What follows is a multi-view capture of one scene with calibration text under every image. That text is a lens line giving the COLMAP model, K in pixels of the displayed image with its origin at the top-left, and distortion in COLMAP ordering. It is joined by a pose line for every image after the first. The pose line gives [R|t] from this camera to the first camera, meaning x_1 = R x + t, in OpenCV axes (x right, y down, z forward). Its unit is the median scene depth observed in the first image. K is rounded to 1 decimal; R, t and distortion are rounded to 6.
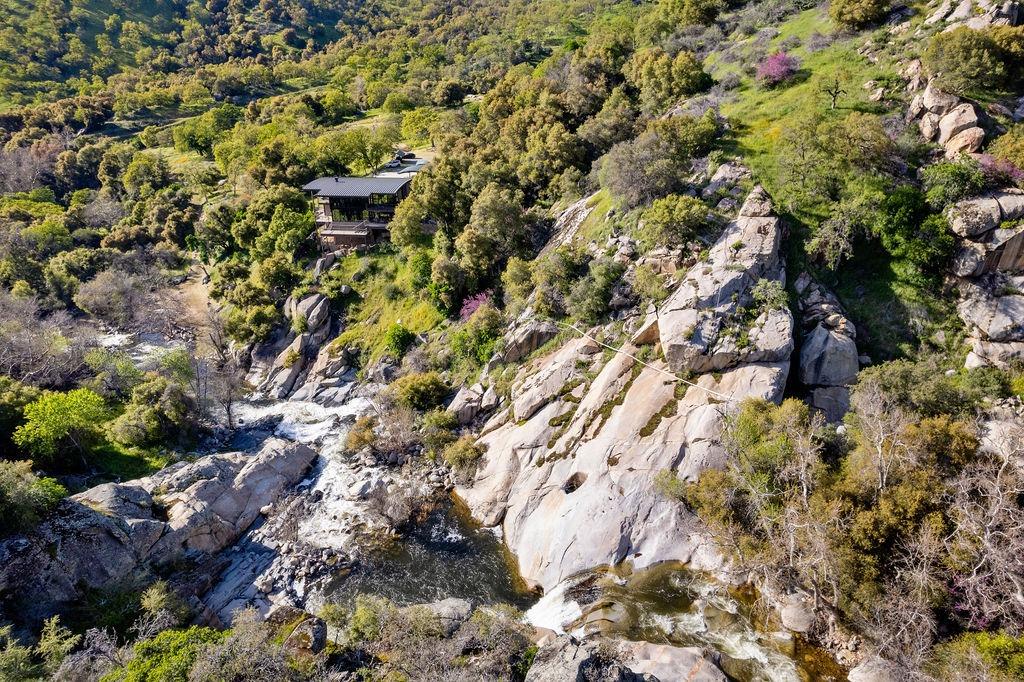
lens RADIAL K [[655.8, 0, 515.4], [0, 655.8, 346.5], [0, 0, 1]] dist [-0.075377, 0.069375]
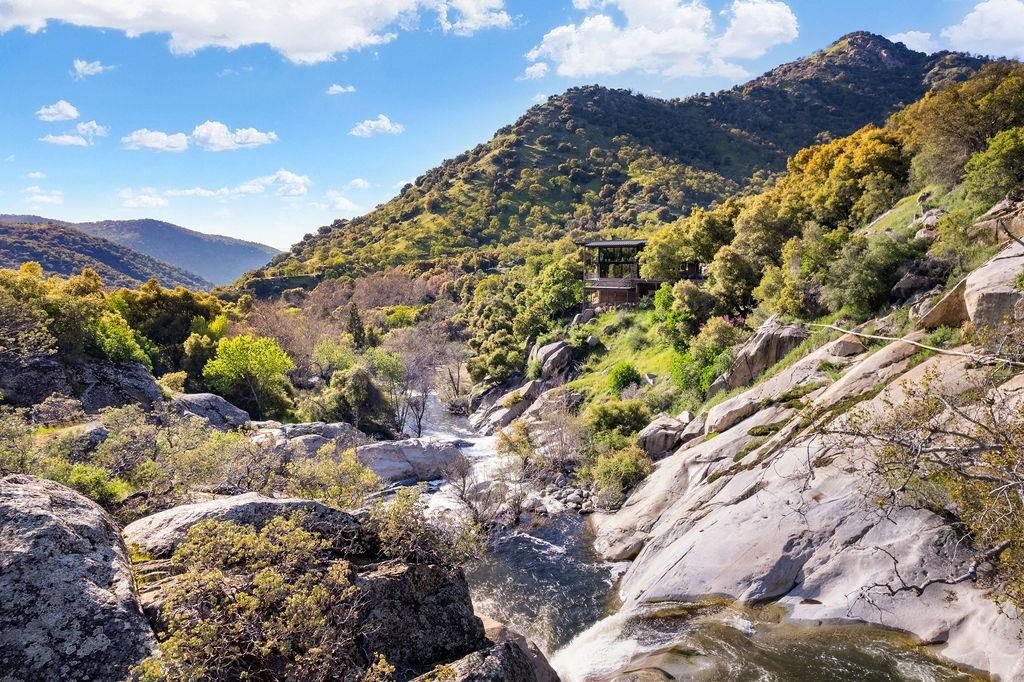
lens RADIAL K [[655.8, 0, 515.0], [0, 655.8, 346.7], [0, 0, 1]] dist [-0.075377, 0.069375]
pose [[0.848796, 0.069658, -0.524112, 0.114698], [-0.218643, 0.948797, -0.227989, 0.146033], [0.481395, 0.308110, 0.820566, 0.235855]]
